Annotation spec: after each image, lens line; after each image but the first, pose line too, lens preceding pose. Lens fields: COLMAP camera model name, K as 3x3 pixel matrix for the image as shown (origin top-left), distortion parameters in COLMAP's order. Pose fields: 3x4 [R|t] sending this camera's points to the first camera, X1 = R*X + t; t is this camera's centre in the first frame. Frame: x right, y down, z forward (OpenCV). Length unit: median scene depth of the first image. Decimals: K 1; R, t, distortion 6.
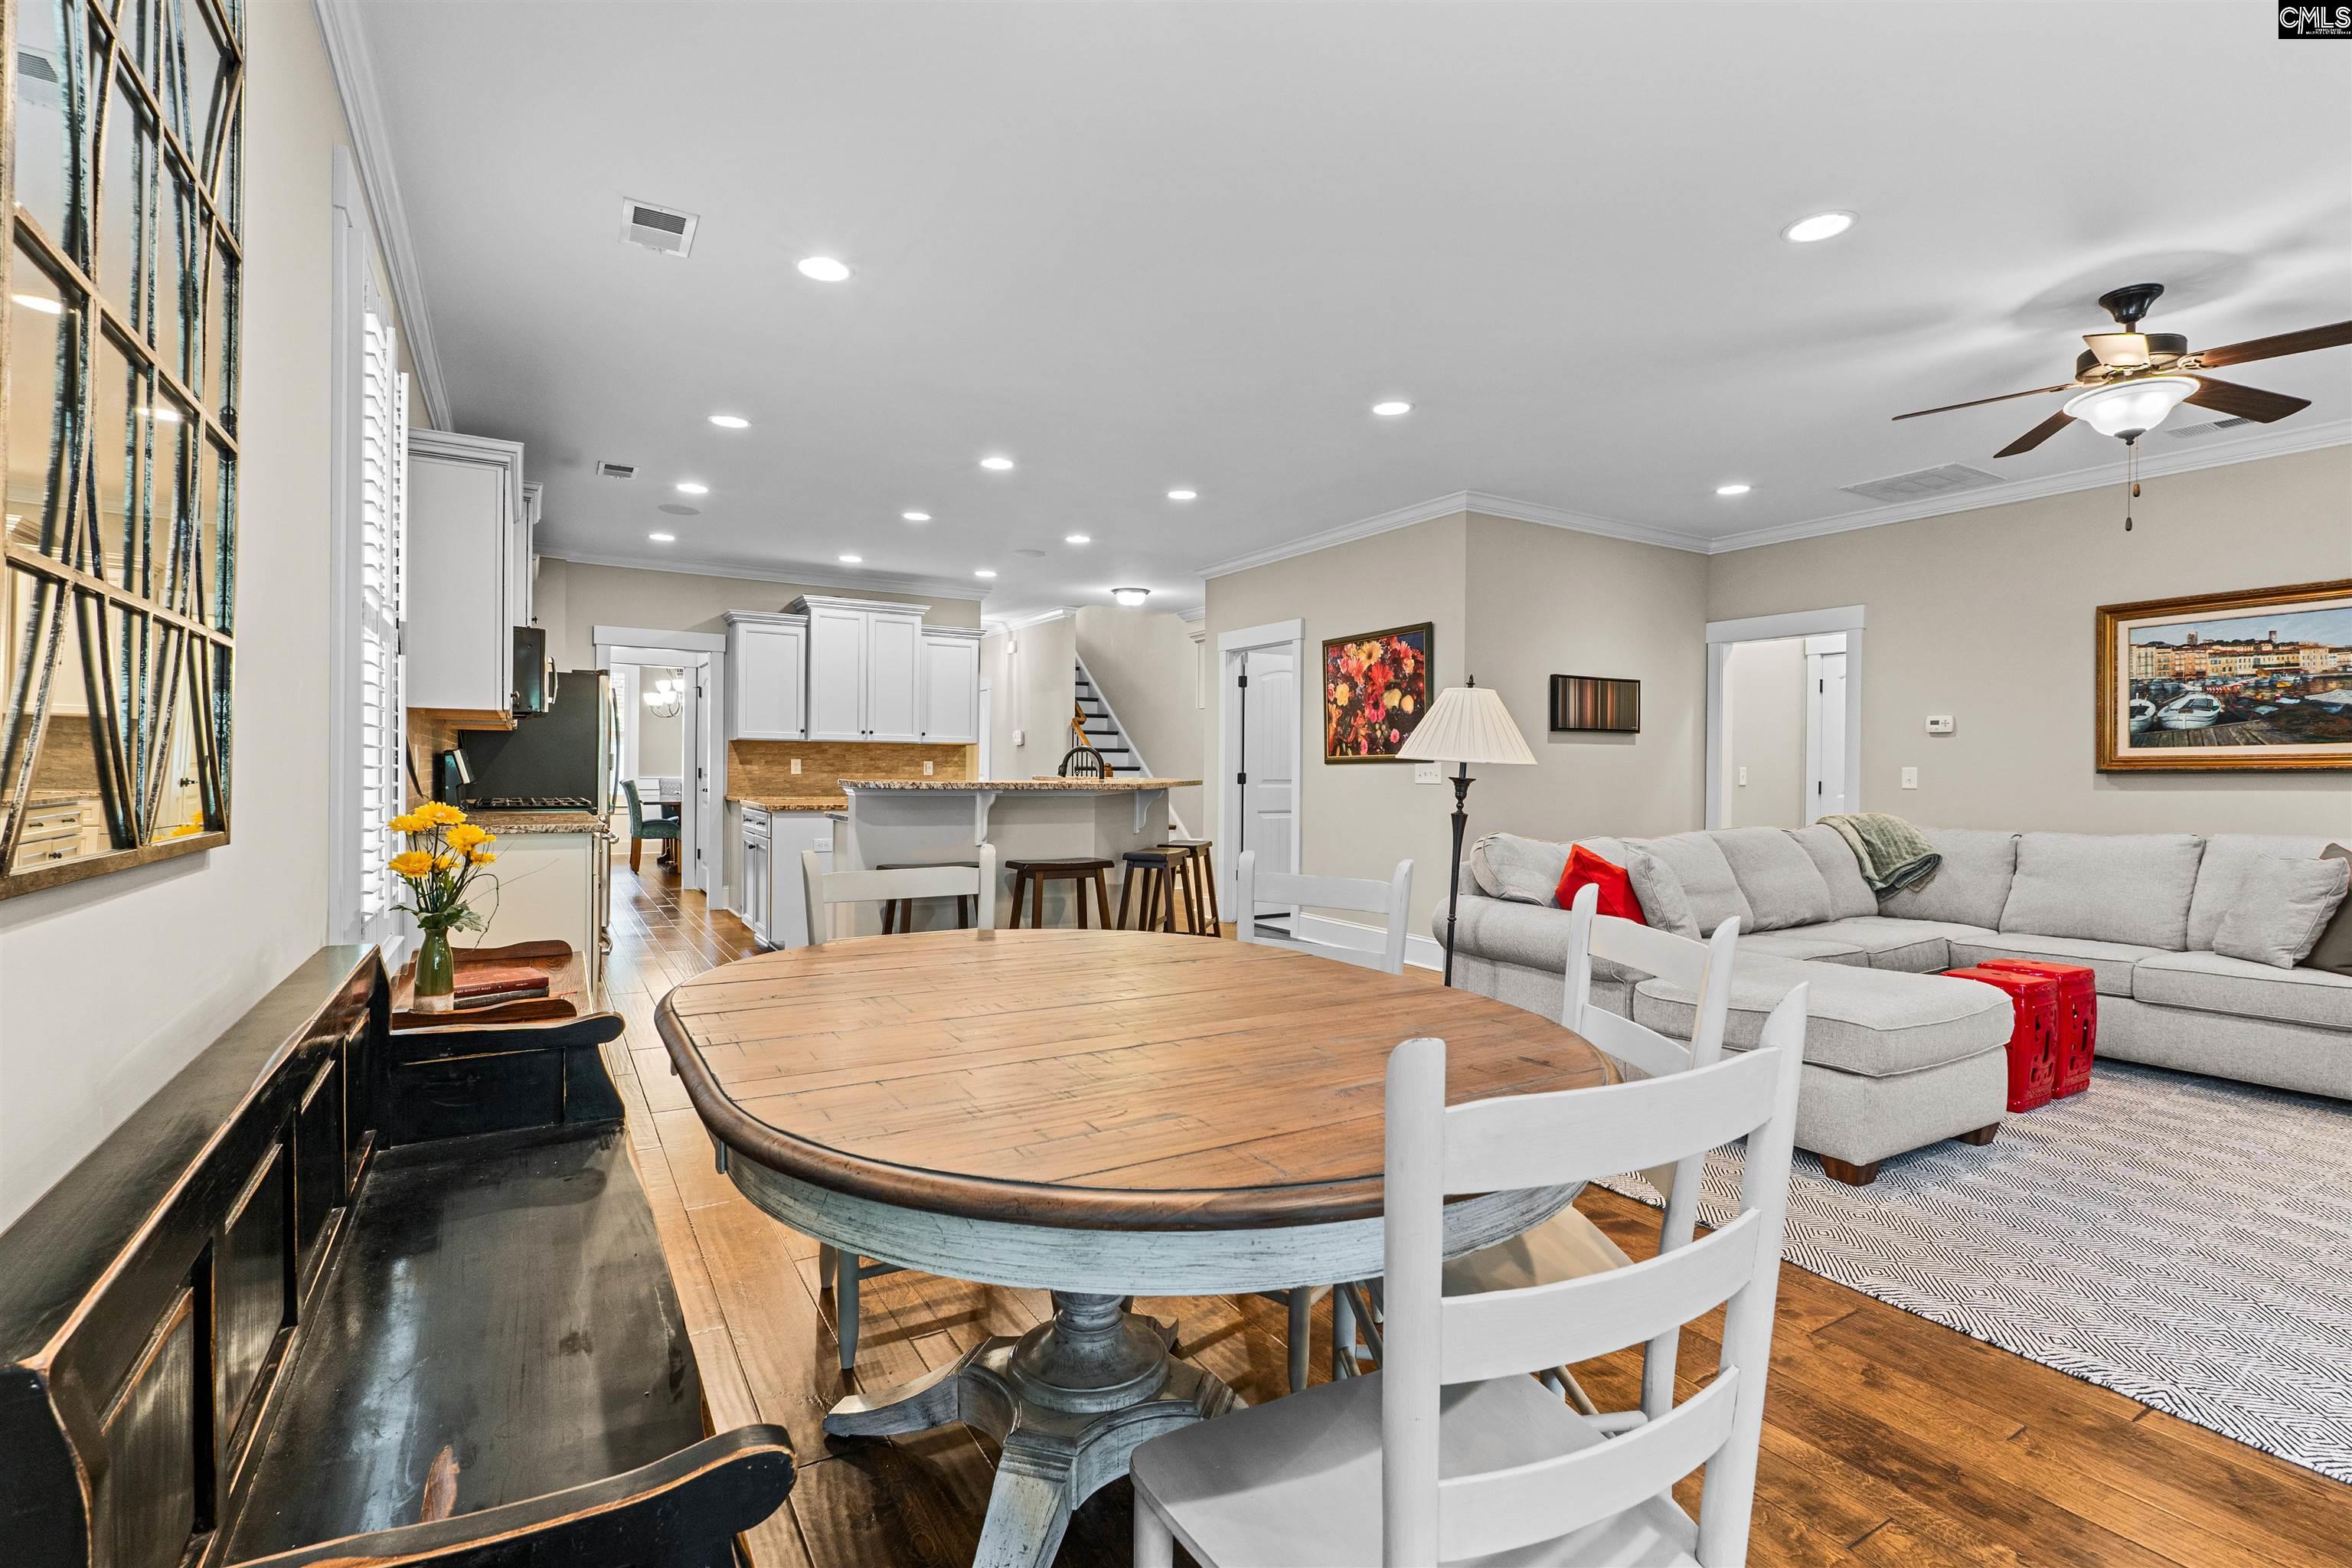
lens RADIAL K [[1076.0, 0, 1176.9], [0, 1076.0, 783.3], [0, 0, 1]] dist [-0.008387, 0.000152]
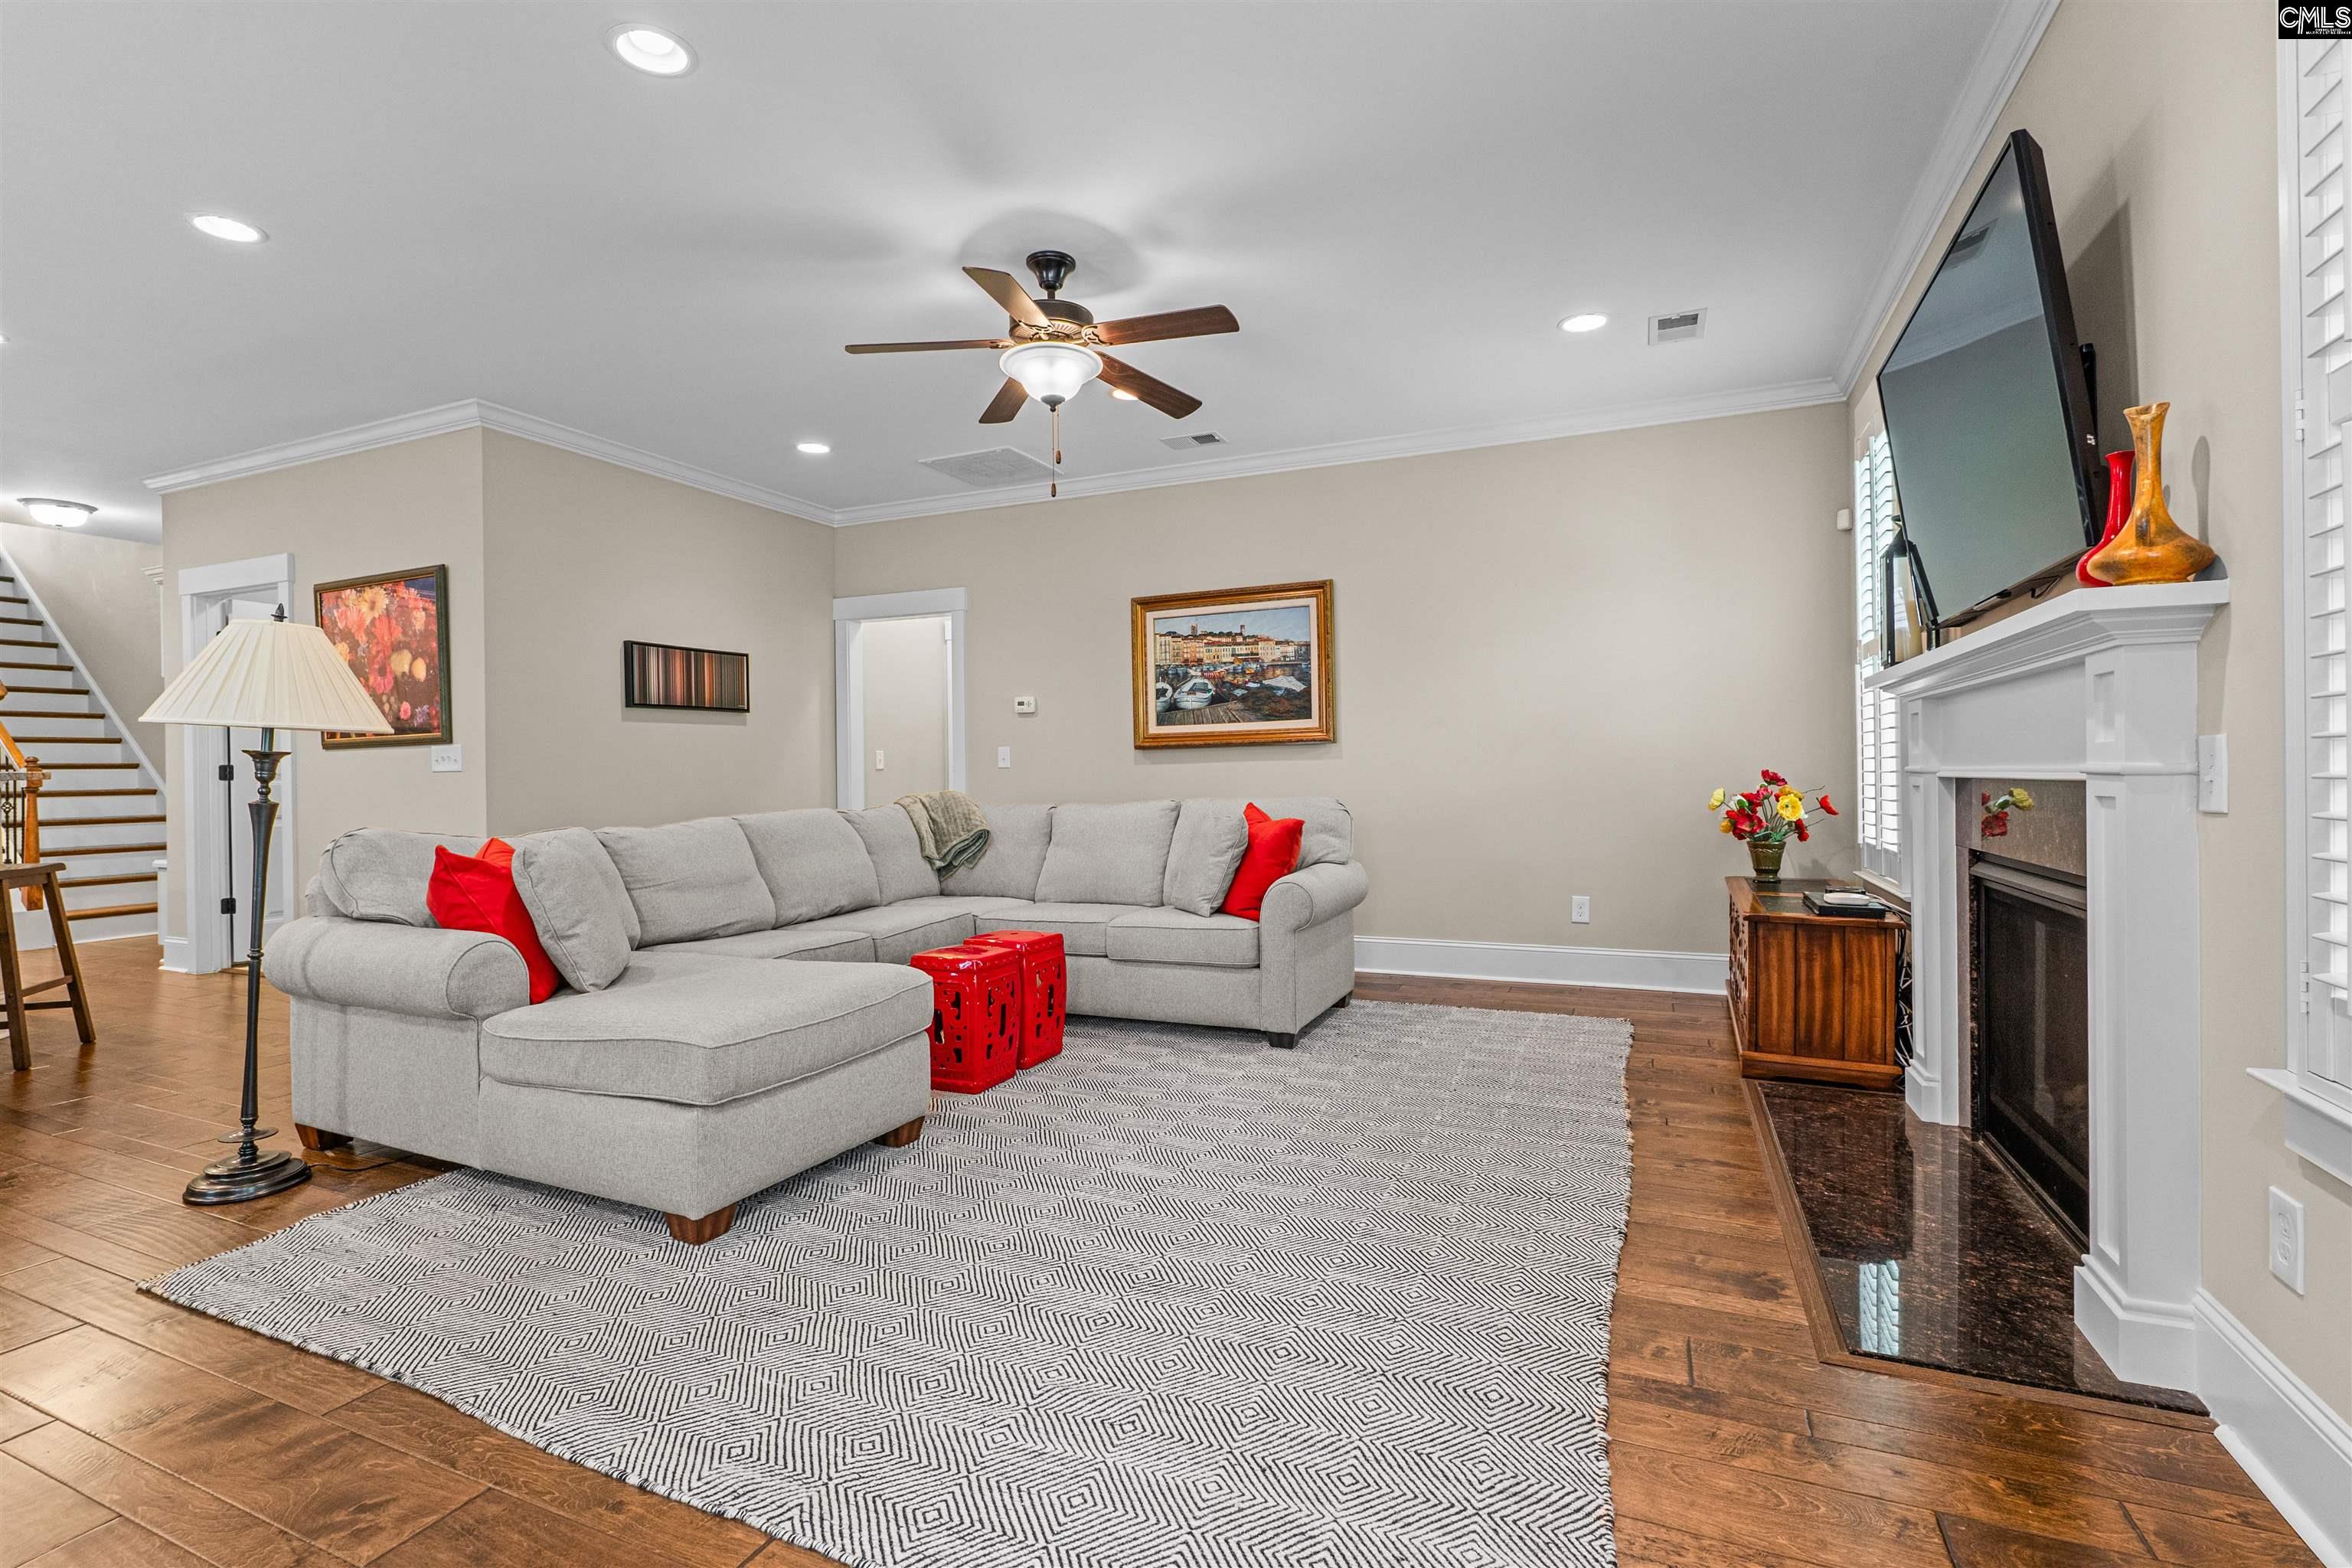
lens RADIAL K [[1076.0, 0, 1170.1], [0, 1076.0, 773.2], [0, 0, 1]] dist [-0.008387, 0.000152]
pose [[0.817412, -0.018730, 0.575748, 0.262938], [0.024078, 0.999709, -0.001662, 0.018808], [-0.575550, 0.015221, 0.817625, 0.076515]]
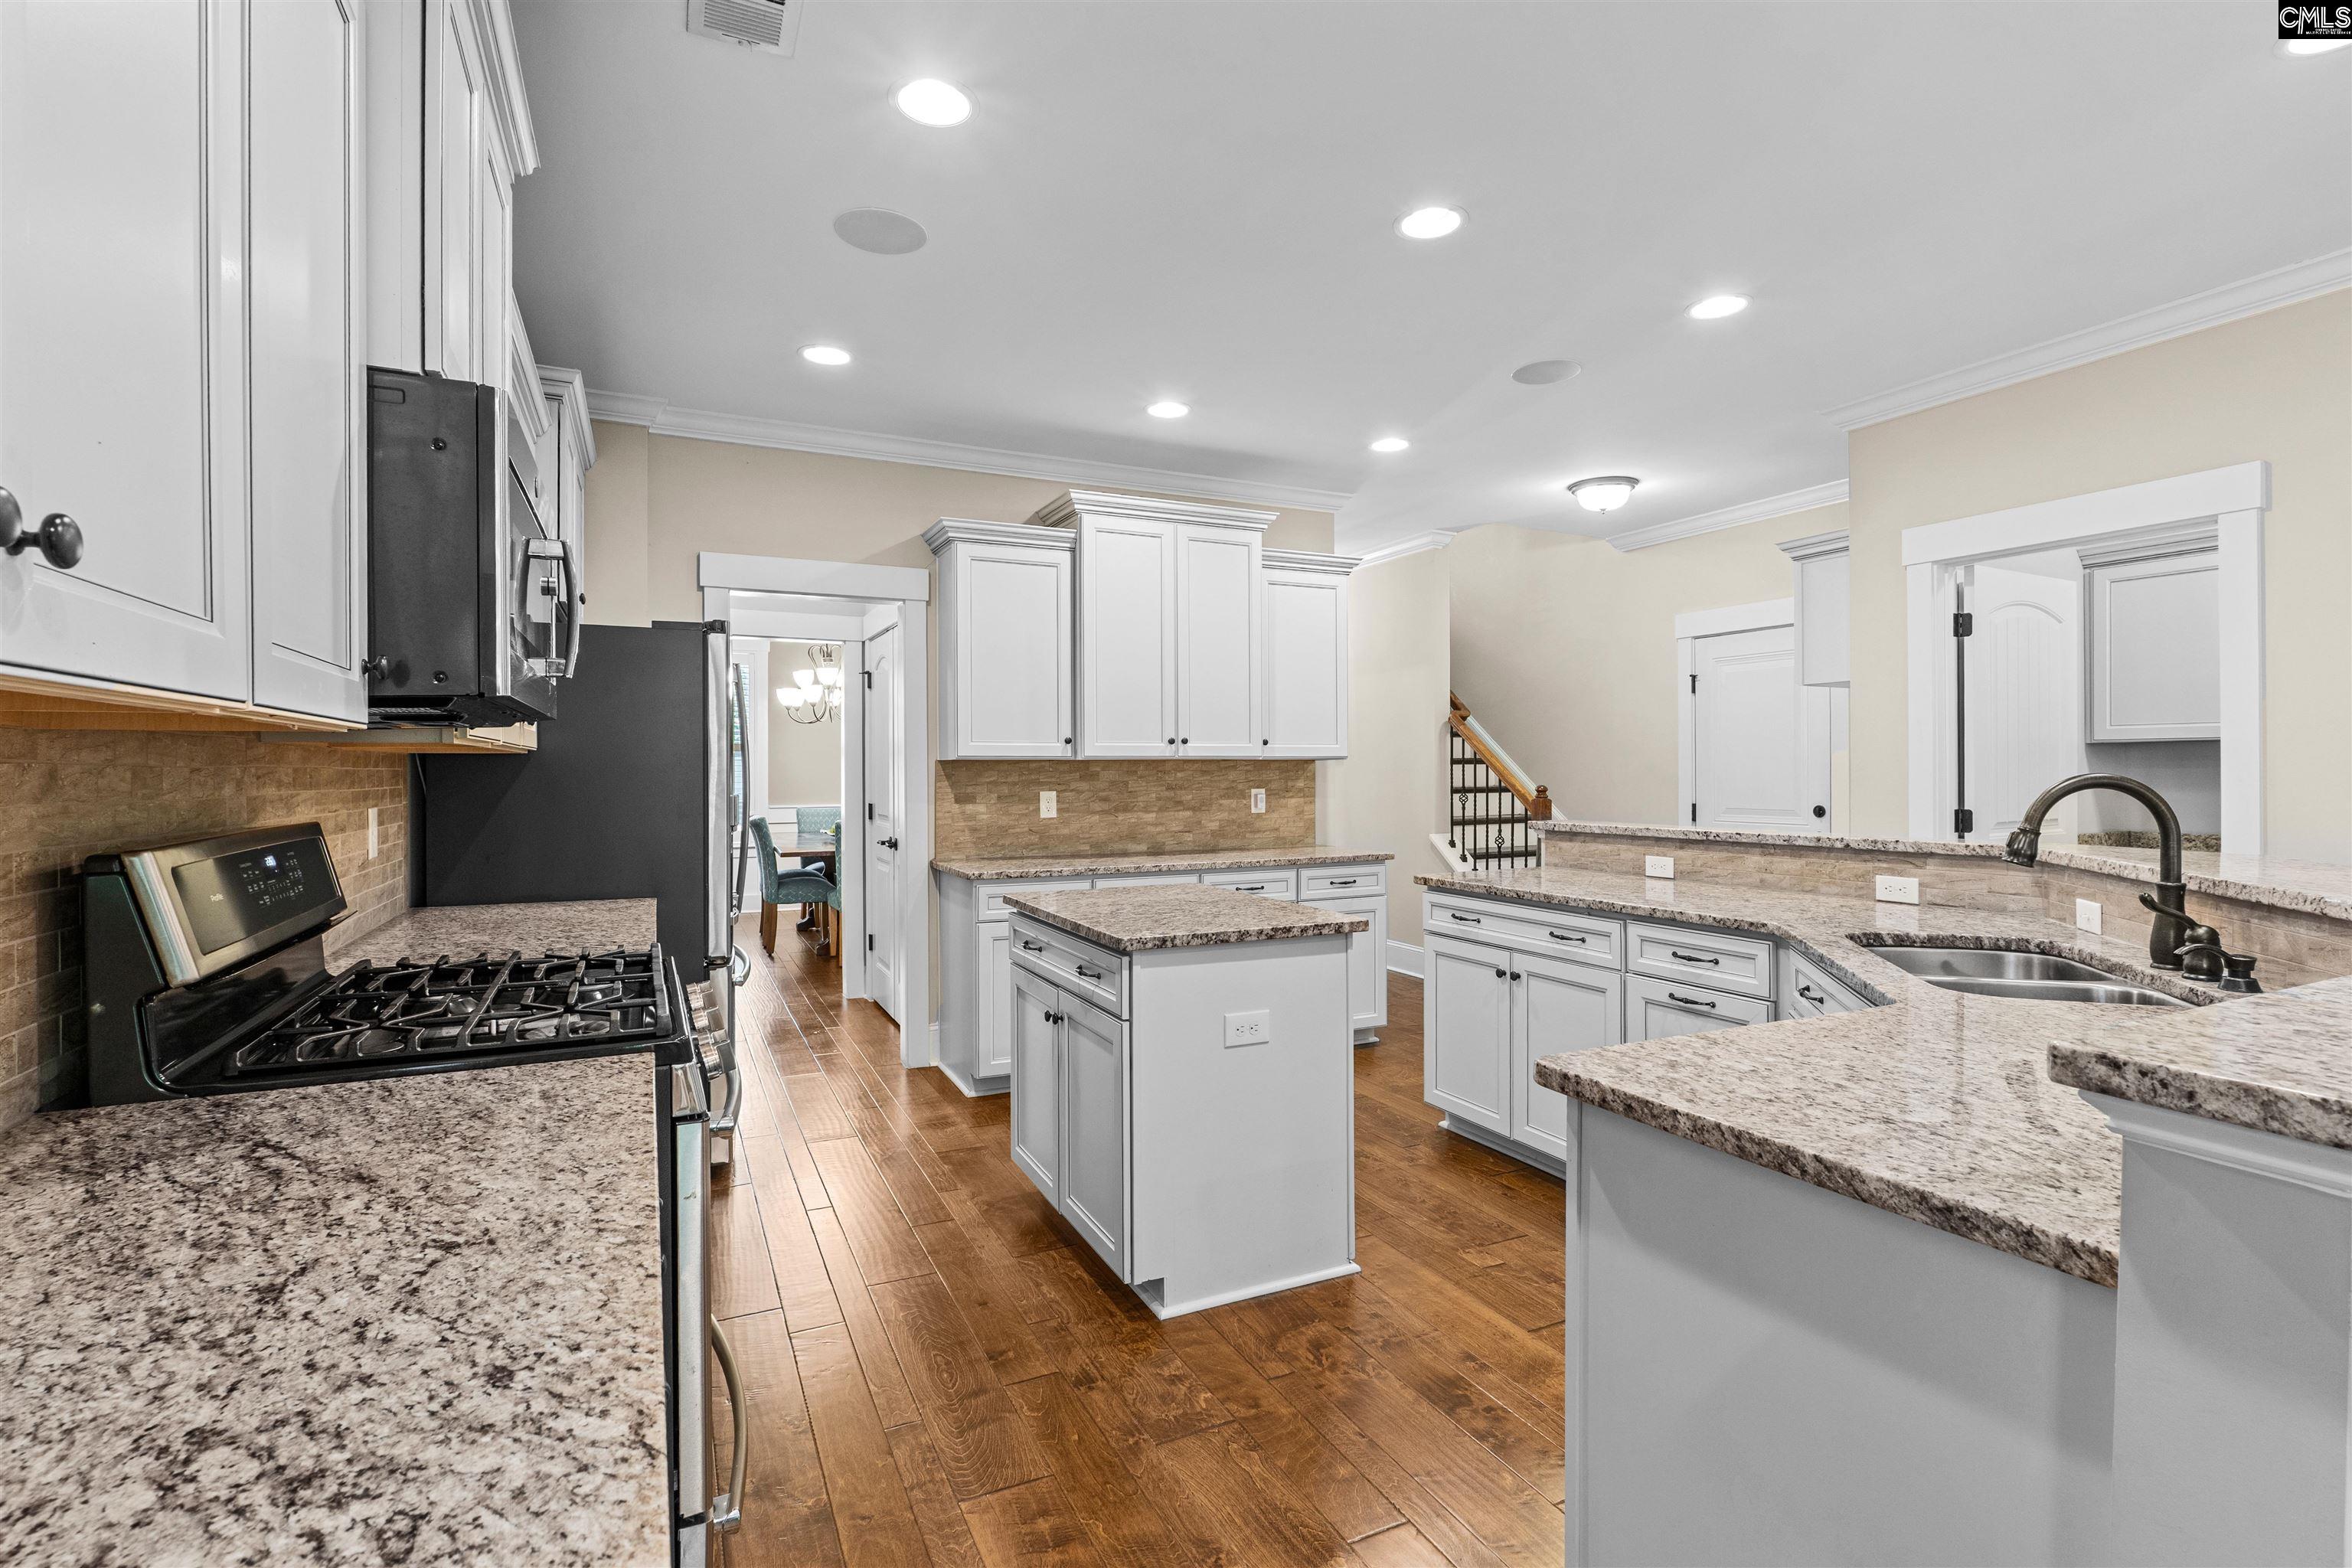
lens RADIAL K [[1076.0, 0, 1178.0], [0, 1076.0, 774.1], [0, 0, 1]] dist [-0.008387, 0.000152]
pose [[0.995616, -0.015072, -0.092316, -0.403180], [0.014042, 0.999832, -0.011798, -0.040812], [0.092478, 0.010450, 0.995660, 0.764615]]
